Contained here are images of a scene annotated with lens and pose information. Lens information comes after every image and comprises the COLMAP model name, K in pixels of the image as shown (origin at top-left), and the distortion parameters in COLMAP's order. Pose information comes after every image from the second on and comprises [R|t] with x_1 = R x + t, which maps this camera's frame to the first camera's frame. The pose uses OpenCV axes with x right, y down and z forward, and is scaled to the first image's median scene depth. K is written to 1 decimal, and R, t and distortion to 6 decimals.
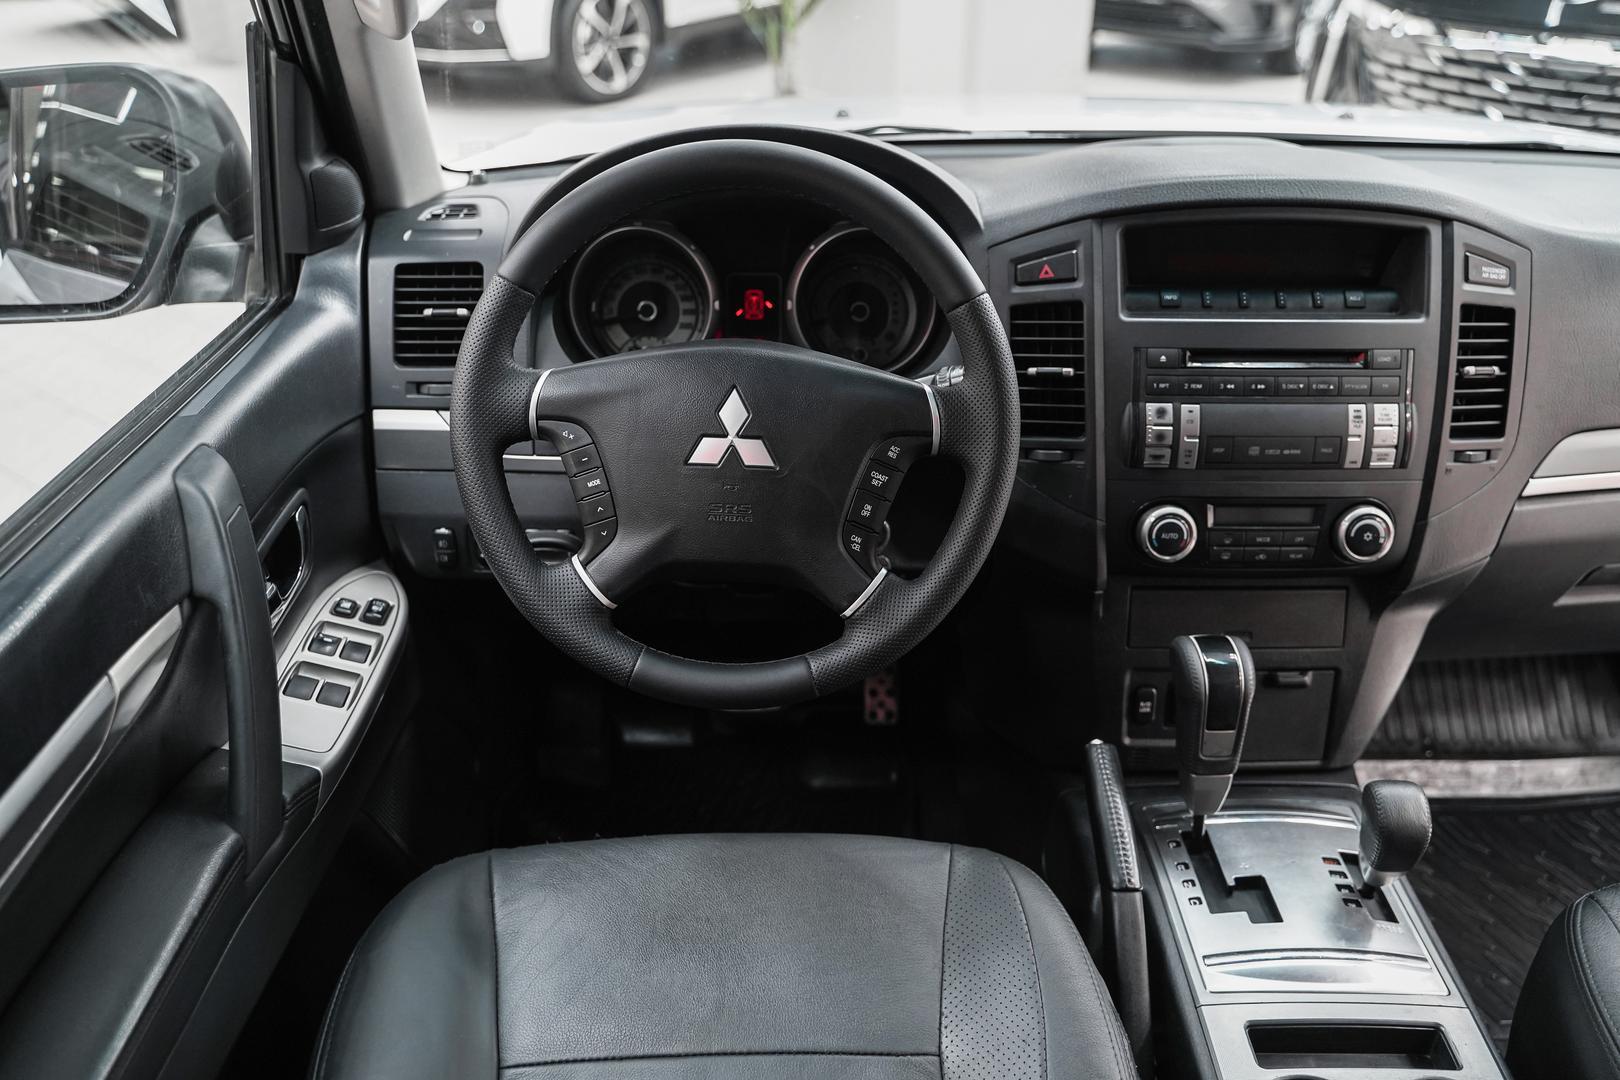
lens RADIAL K [[1395.1, 0, 816.9], [0, 1395.1, 545.0], [0, 0, 1]] dist [0.022442, -0.001565]
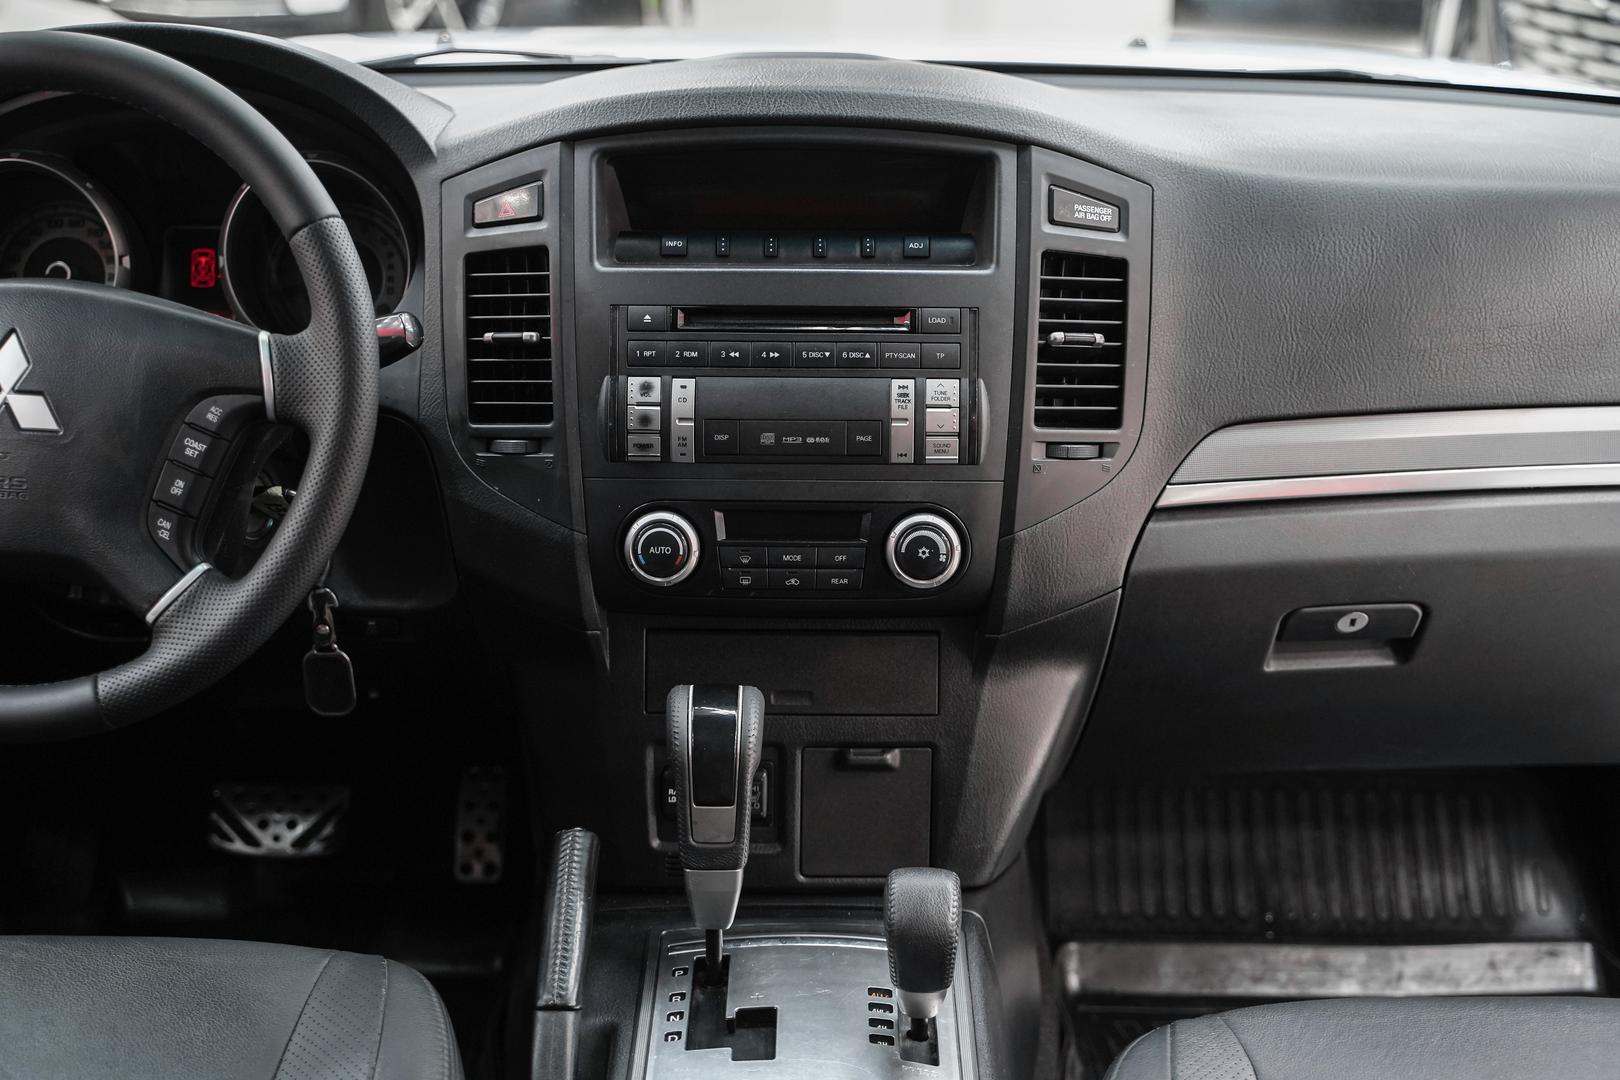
lens RADIAL K [[2274.3, 0, 810.0], [0, 2274.3, 540.0], [0, 0, 1]] dist [0.048745, -0.035874]
pose [[0.999058, 0.004150, -0.043191, 0.385706], [-0.009048, 0.993458, -0.113836, 0.127402], [0.042436, 0.114119, 0.992560, -0.221821]]
